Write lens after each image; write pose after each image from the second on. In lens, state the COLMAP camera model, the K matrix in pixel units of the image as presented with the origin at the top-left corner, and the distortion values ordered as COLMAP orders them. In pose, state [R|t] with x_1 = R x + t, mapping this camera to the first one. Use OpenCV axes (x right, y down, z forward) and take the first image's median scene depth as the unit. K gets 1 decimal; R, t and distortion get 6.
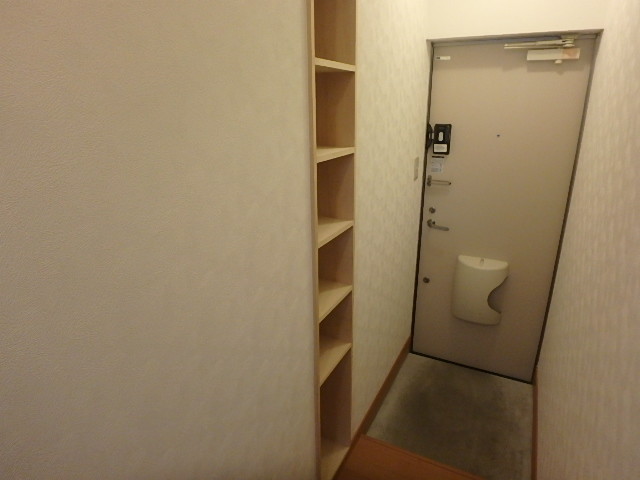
lens RADIAL K [[403.7, 0, 320.0], [0, 403.7, 240.0], [0, 0, 1]] dist [-0.048308, 0.000402]
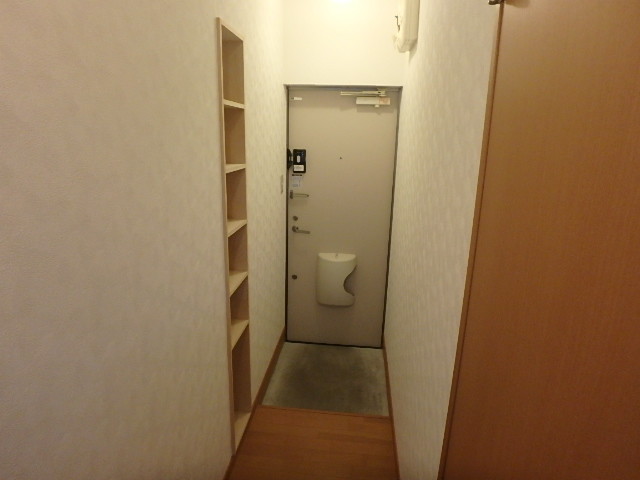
lens RADIAL K [[403.7, 0, 320.0], [0, 403.7, 240.0], [0, 0, 1]] dist [-0.048308, 0.000402]
pose [[0.930689, -0.061850, 0.360546, -0.116989], [0.085711, 0.995037, -0.050553, 0.071291], [-0.355630, 0.077952, 0.931371, -0.203284]]
